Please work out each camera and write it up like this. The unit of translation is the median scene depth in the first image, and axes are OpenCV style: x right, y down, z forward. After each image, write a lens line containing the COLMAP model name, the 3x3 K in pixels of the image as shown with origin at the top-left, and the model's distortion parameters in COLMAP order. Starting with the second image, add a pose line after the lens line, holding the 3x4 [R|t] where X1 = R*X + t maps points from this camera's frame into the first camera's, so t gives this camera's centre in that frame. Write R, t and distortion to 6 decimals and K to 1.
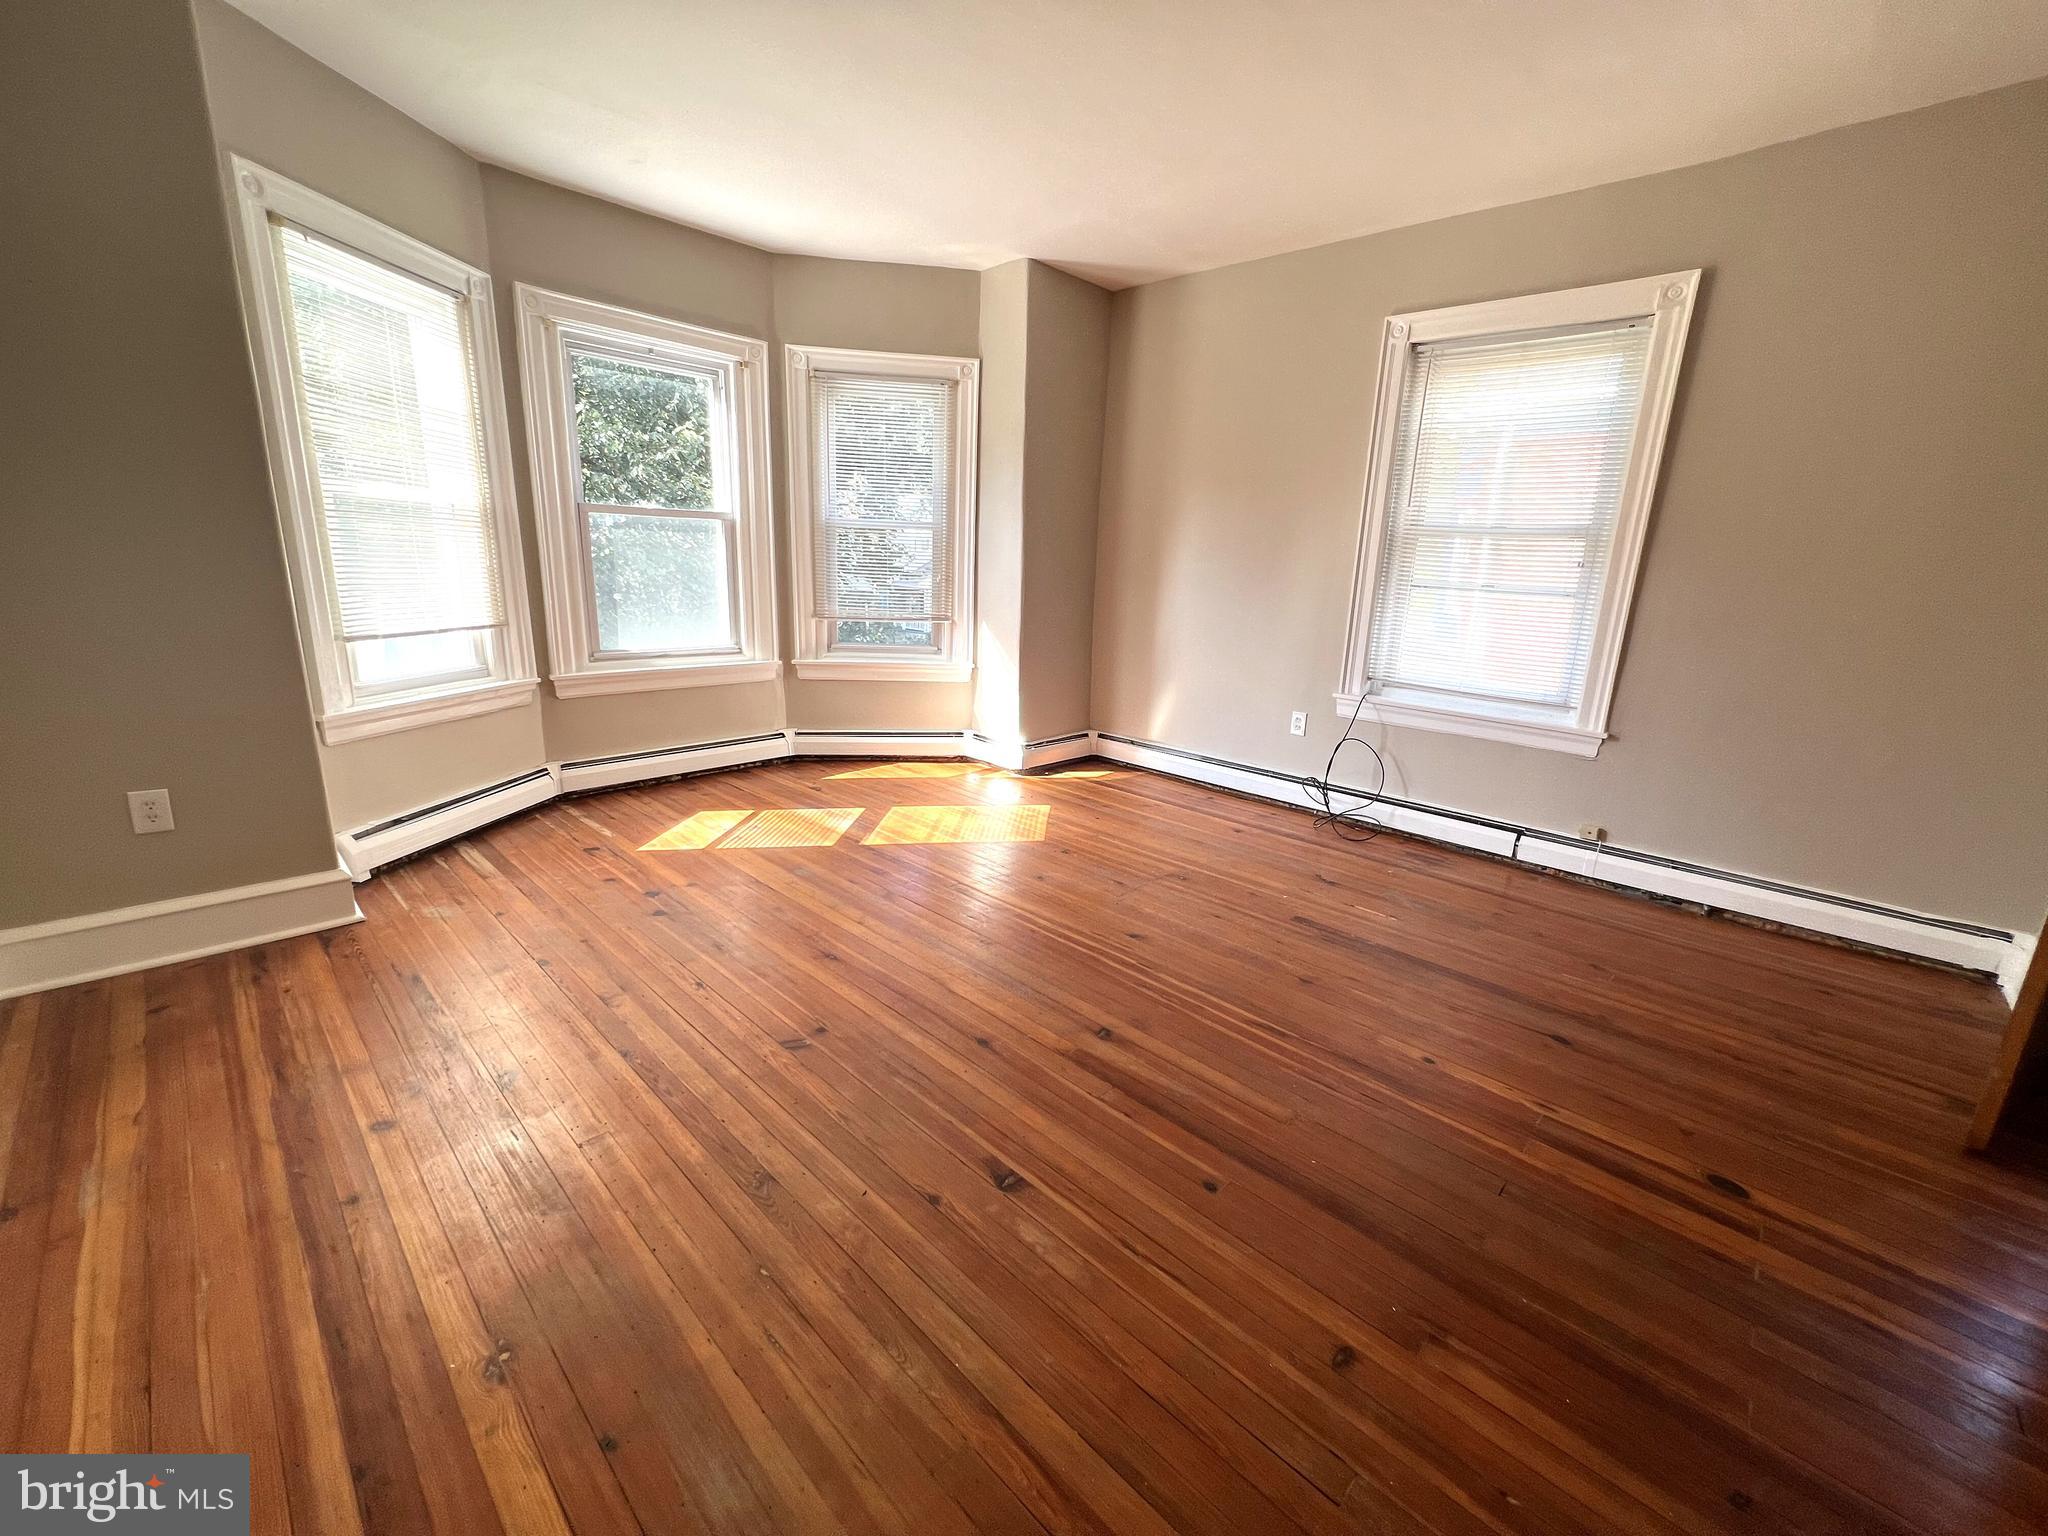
lens RADIAL K [[820.7, 0, 1019.4], [0, 820.7, 763.7], [0, 0, 1]] dist [-0.001730, 0.001076]
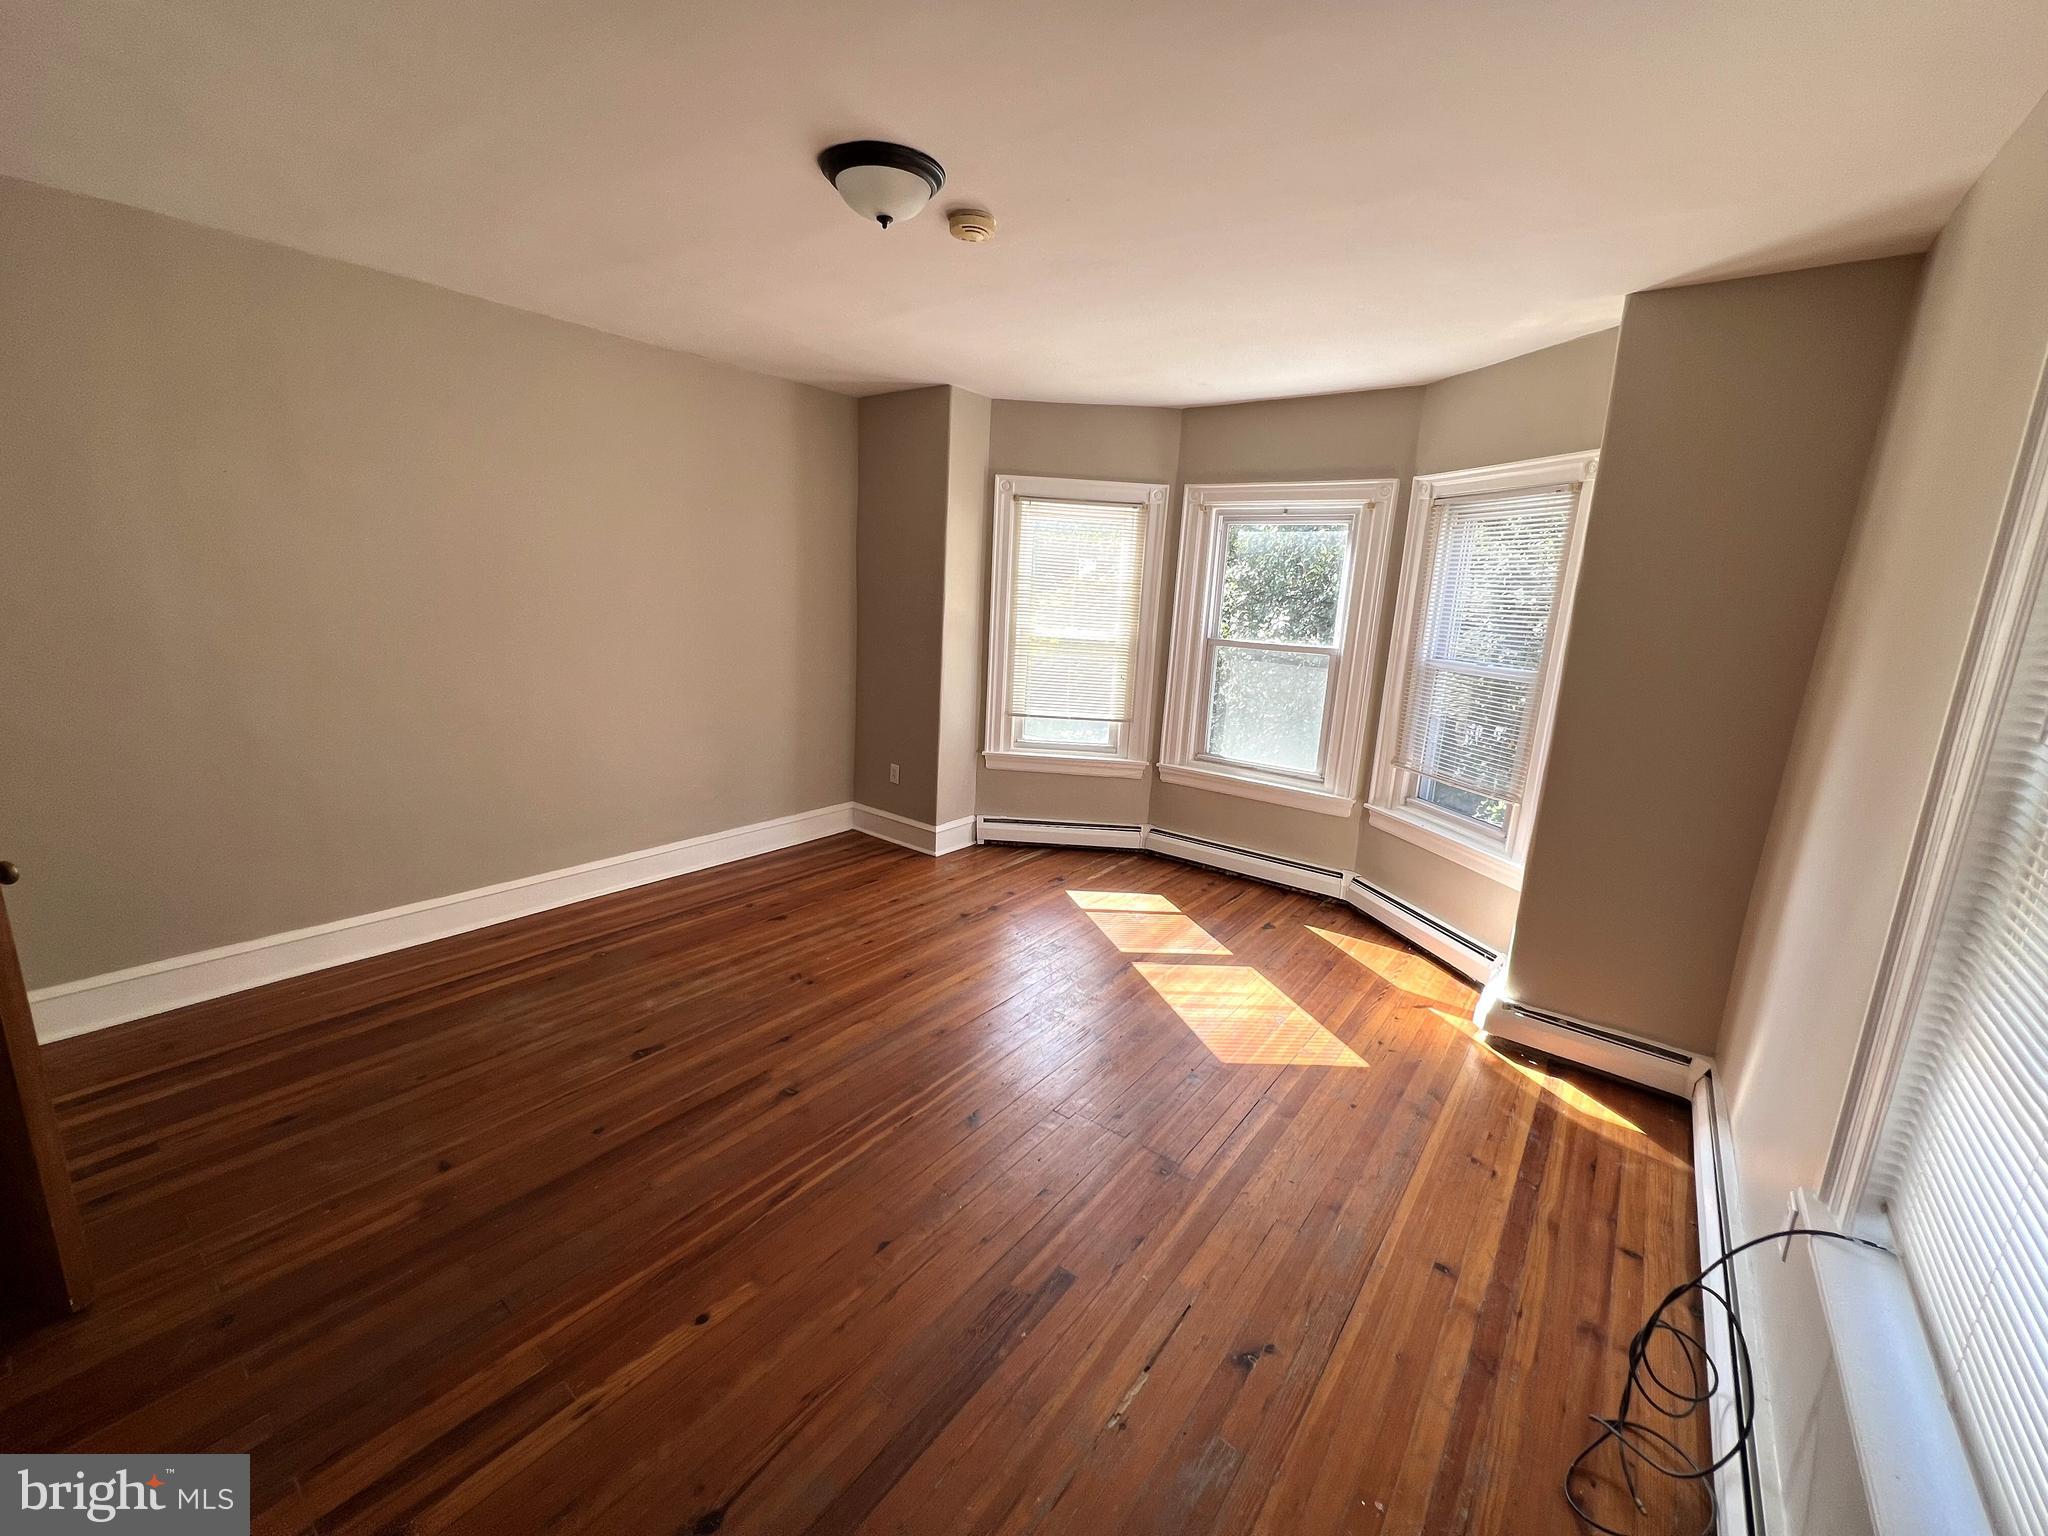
lens RADIAL K [[820.7, 0, 1019.4], [0, 820.7, 763.7], [0, 0, 1]] dist [-0.001730, 0.001076]
pose [[0.111415, 0.183348, -0.976714, 0.739539], [-0.283515, 0.947852, 0.145589, -0.245373], [0.952474, 0.260692, 0.157587, 0.593022]]
